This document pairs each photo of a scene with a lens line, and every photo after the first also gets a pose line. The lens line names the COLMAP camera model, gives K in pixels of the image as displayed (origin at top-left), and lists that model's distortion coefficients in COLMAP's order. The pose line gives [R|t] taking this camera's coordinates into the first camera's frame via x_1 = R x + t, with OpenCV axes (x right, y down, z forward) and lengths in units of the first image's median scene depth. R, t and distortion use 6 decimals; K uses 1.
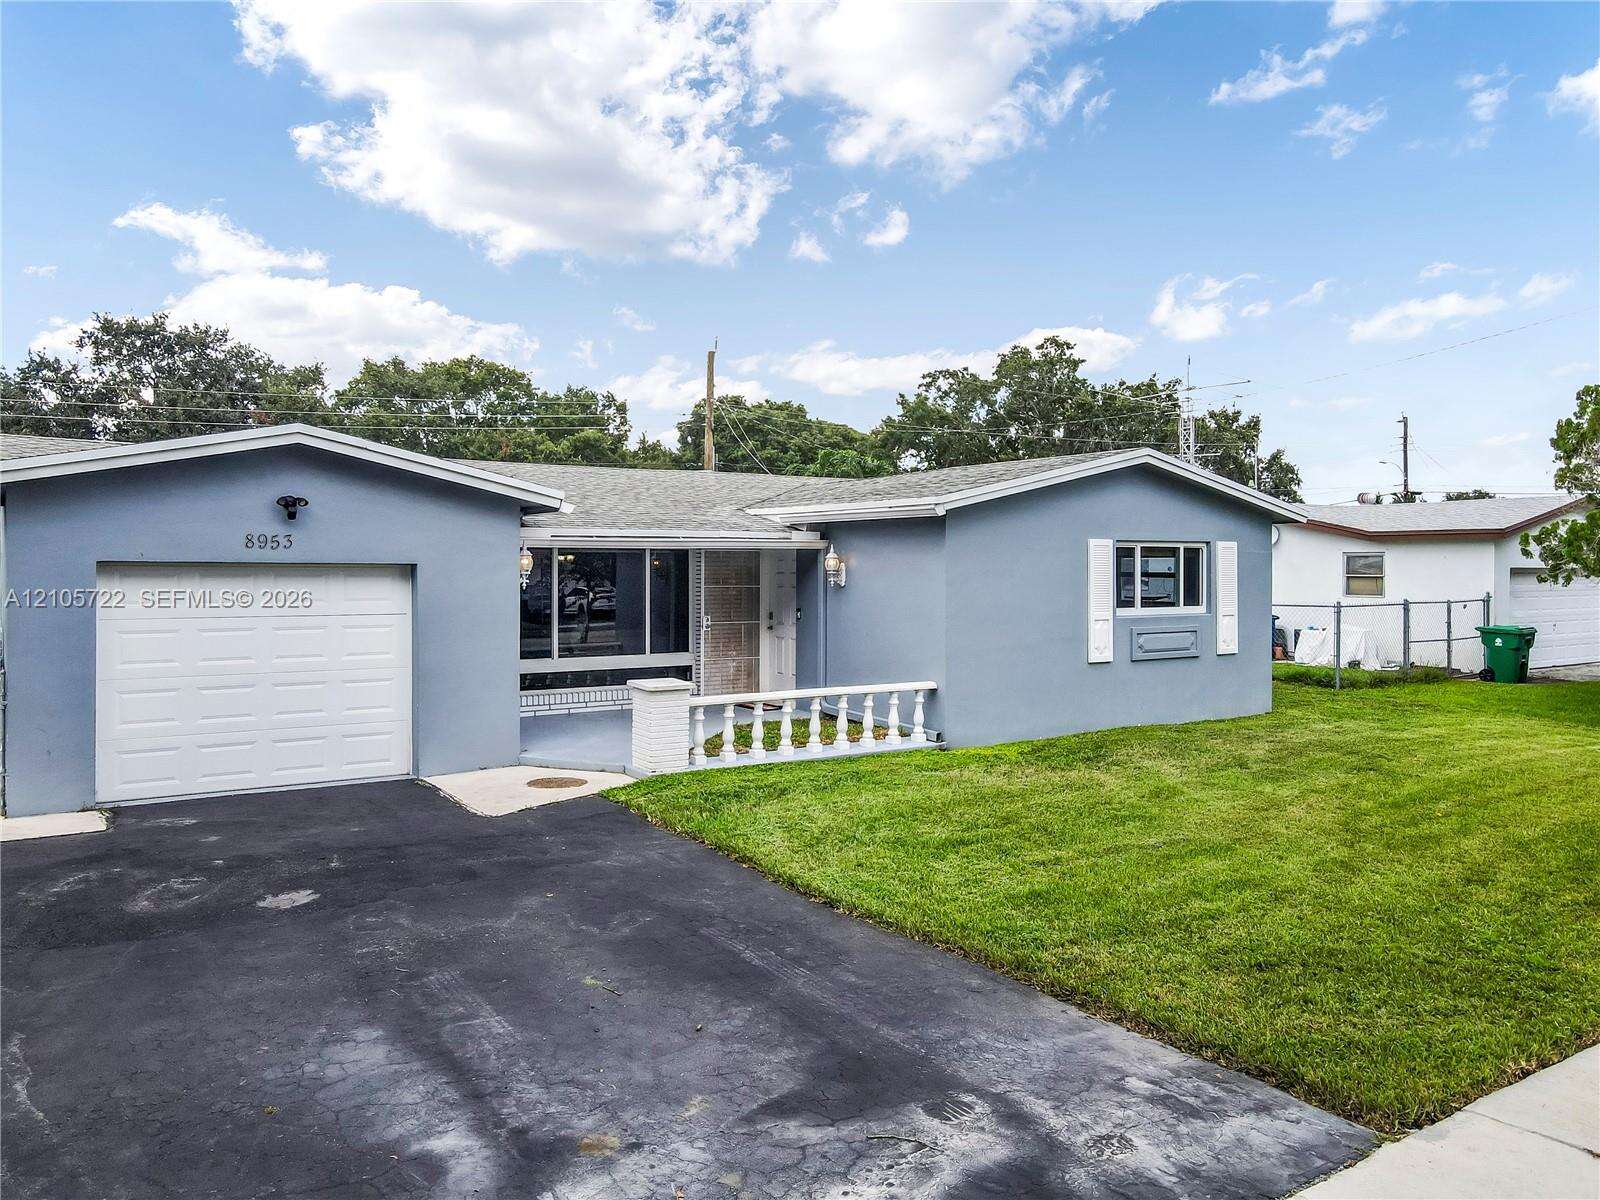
lens RADIAL K [[1176.7, 0, 785.6], [0, 1176.7, 590.7], [0, 0, 1]] dist [0.005470, 0.012356]
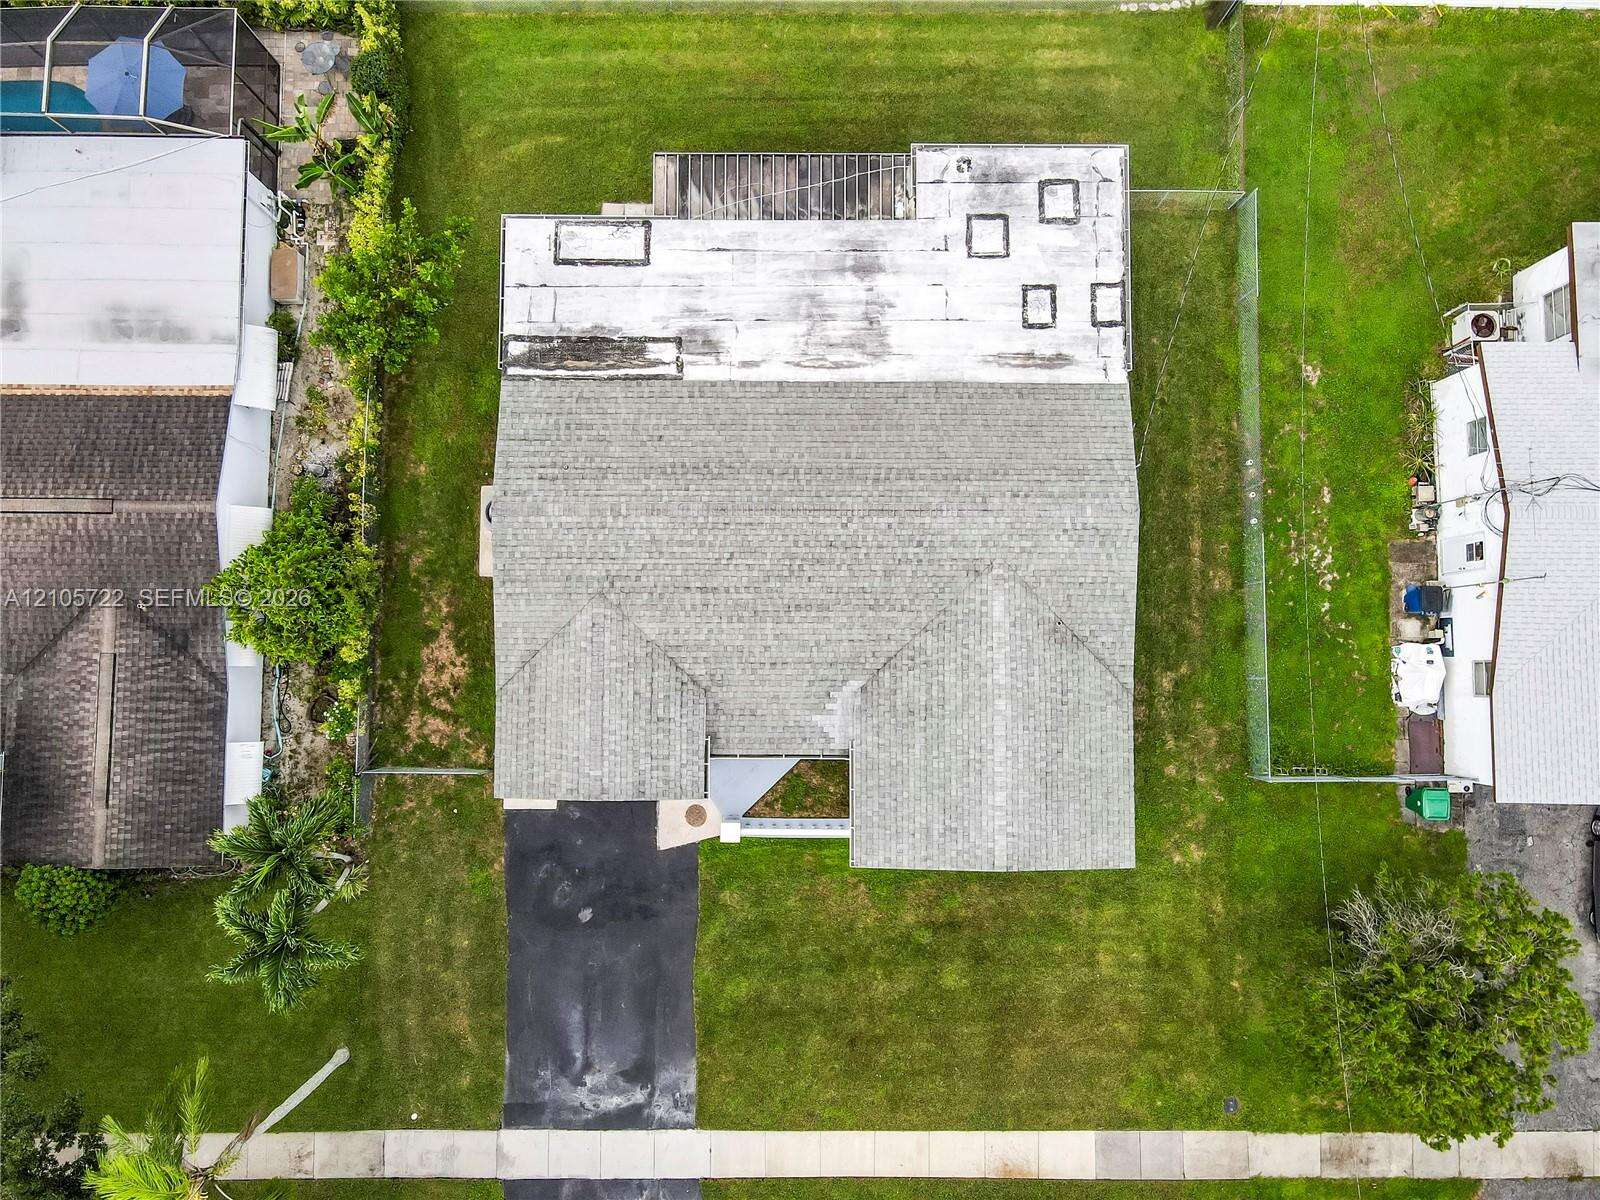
lens RADIAL K [[1176.7, 0, 799.4], [0, 1176.7, 600.3], [0, 0, 1]] dist [0.005470, 0.012356]
pose [[0.828415, 0.559247, -0.031156, -0.161926], [-0.019678, 0.084649, 0.996217, -2.242832], [0.559769, -0.824668, 0.081129, 1.125343]]
